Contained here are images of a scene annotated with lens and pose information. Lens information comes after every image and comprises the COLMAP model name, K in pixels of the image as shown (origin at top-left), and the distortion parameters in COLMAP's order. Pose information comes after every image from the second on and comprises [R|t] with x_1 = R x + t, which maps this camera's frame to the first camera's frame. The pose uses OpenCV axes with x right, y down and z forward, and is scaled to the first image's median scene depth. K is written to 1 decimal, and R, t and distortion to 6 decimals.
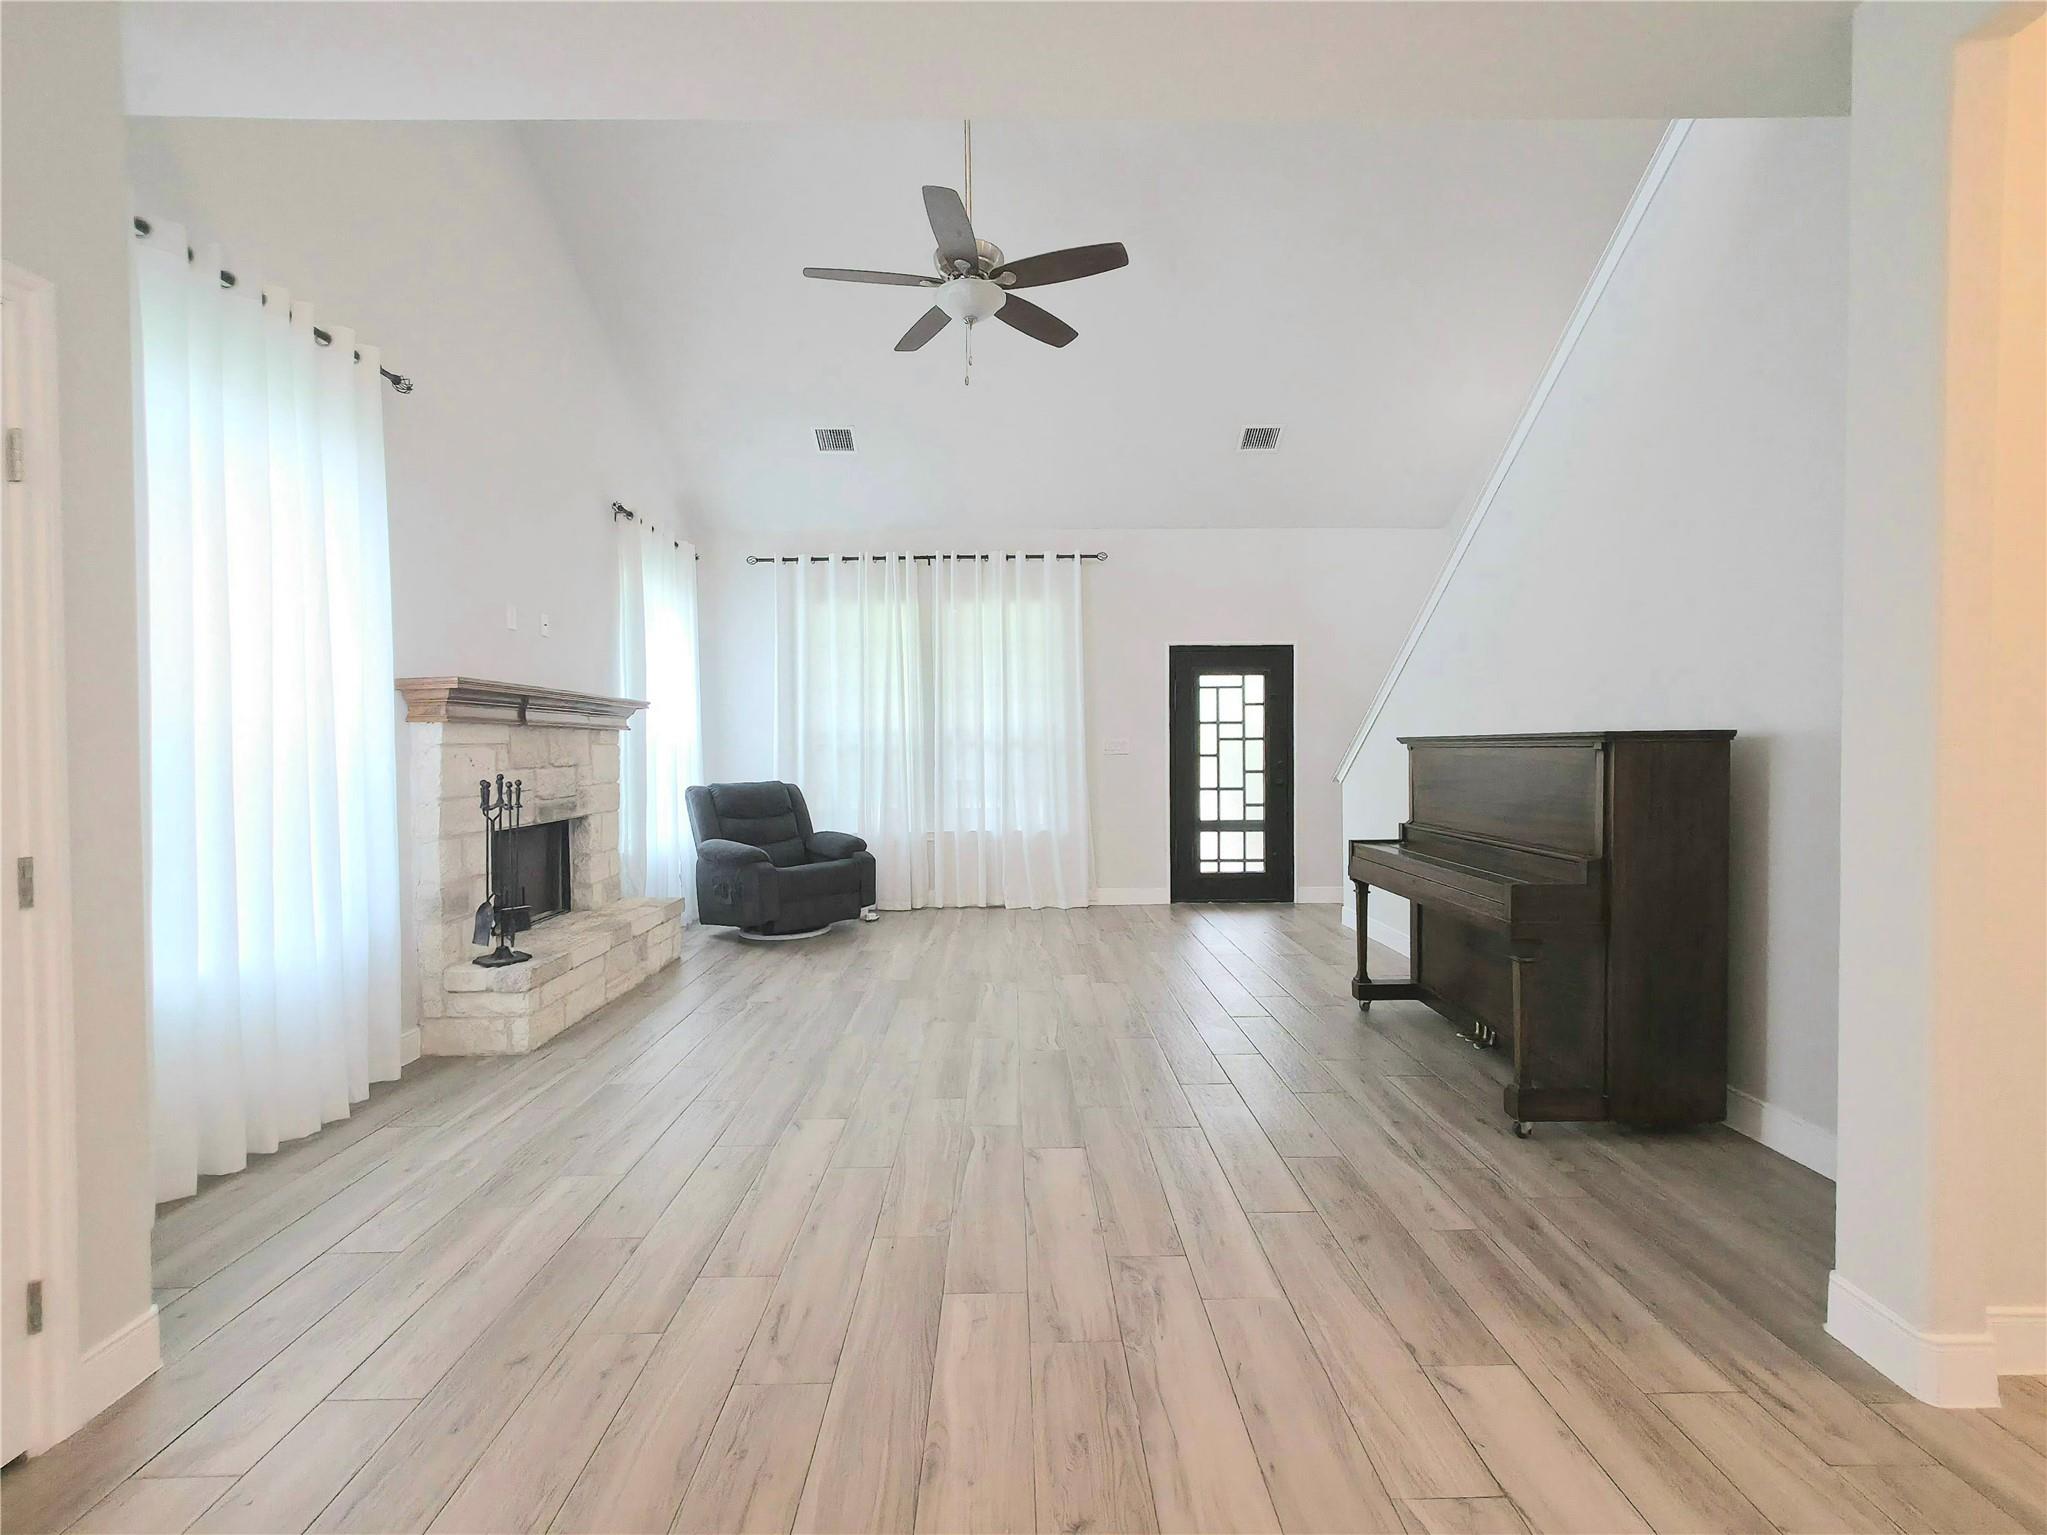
lens RADIAL K [[894.0, 0, 1024.1], [0, 894.0, 760.6], [0, 0, 1]] dist [0.012542, -0.000296]
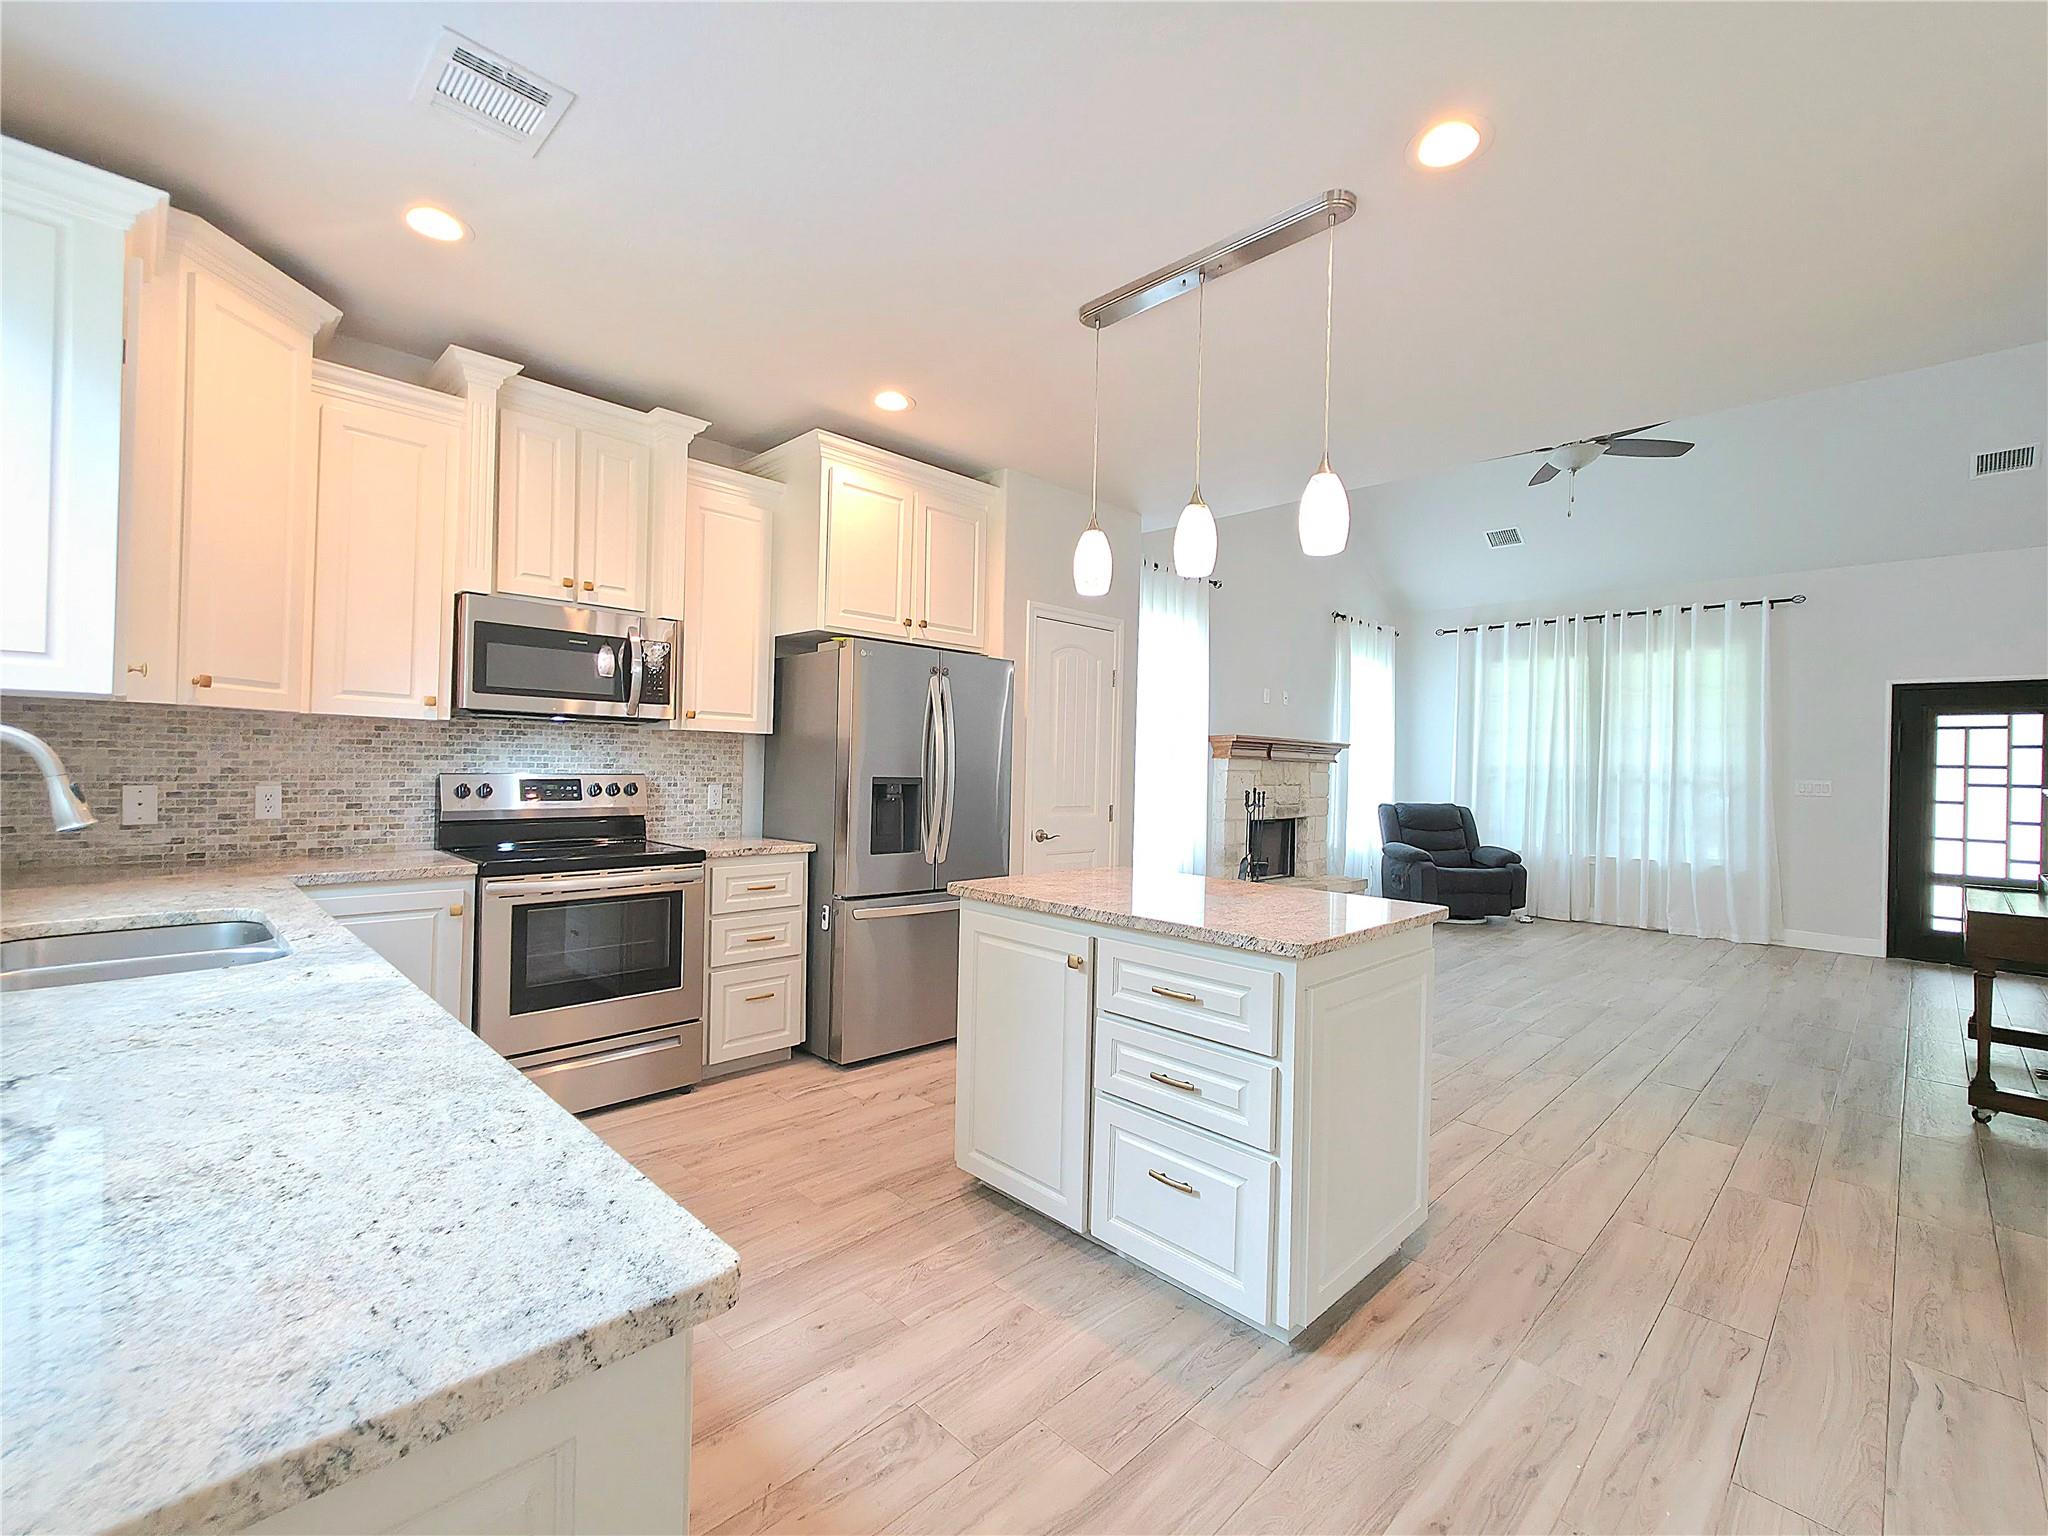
lens RADIAL K [[894.4, 0, 1024.6], [0, 894.4, 761.1], [0, 0, 1]] dist [0.012542, -0.000296]
pose [[0.692849, 0.020632, -0.720788, 0.242619], [-0.040276, 0.999137, -0.010115, -0.000683], [0.719957, 0.036039, 0.693082, -0.360360]]
